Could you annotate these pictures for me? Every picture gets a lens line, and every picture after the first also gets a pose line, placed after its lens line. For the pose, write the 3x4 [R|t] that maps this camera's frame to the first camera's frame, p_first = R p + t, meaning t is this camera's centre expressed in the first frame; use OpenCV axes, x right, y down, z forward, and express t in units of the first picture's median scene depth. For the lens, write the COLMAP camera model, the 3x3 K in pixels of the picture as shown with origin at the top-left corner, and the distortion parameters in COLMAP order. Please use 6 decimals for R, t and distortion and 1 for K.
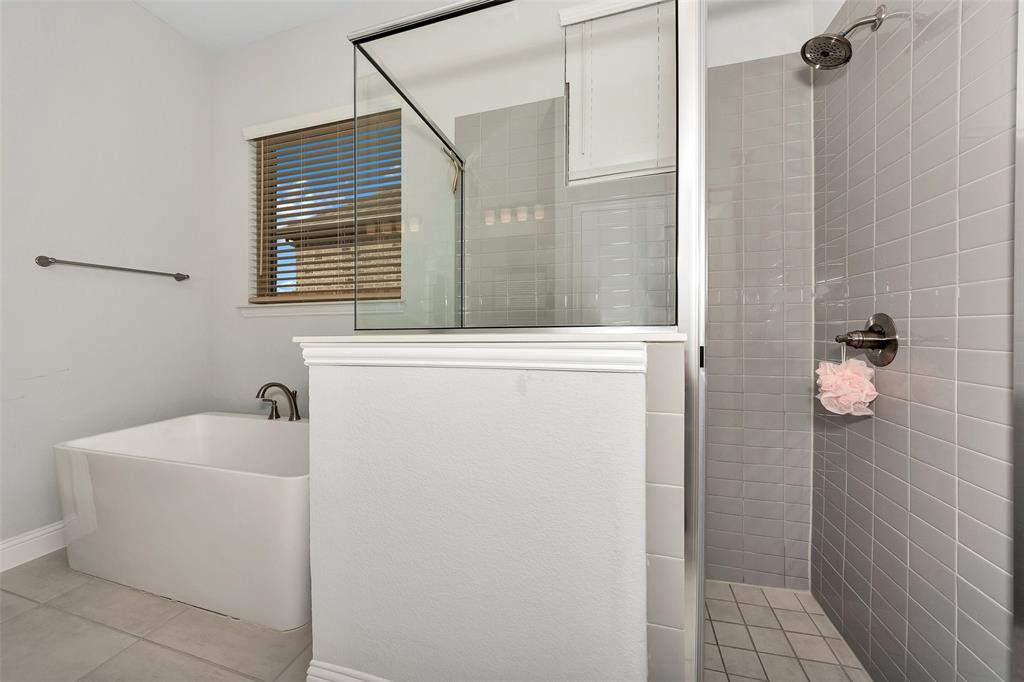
lens RADIAL K [[376.5, 0, 495.4], [0, 376.5, 326.7], [0, 0, 1]] dist [-0.000201, -0.000069]
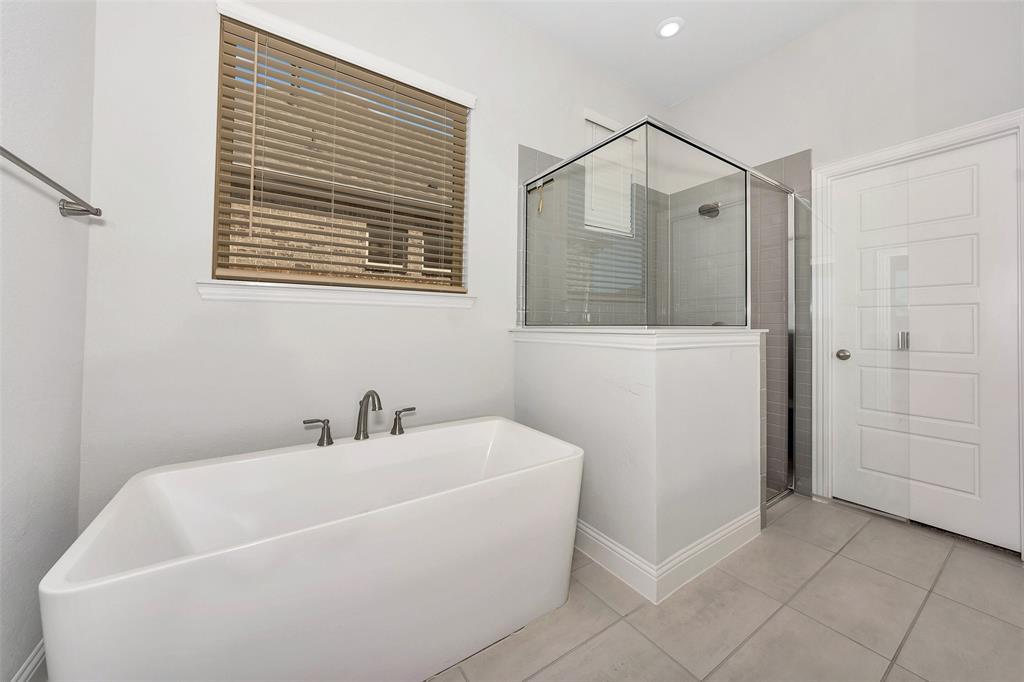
lens RADIAL K [[363.9, 0, 507.4], [0, 363.9, 319.2], [0, 0, 1]] dist [-0.000856, -0.000242]
pose [[0.632436, 0.025762, 0.774184, -0.913912], [-0.018585, 0.999664, -0.018082, 0.009571], [-0.774389, -0.002953, 0.632702, 0.286263]]
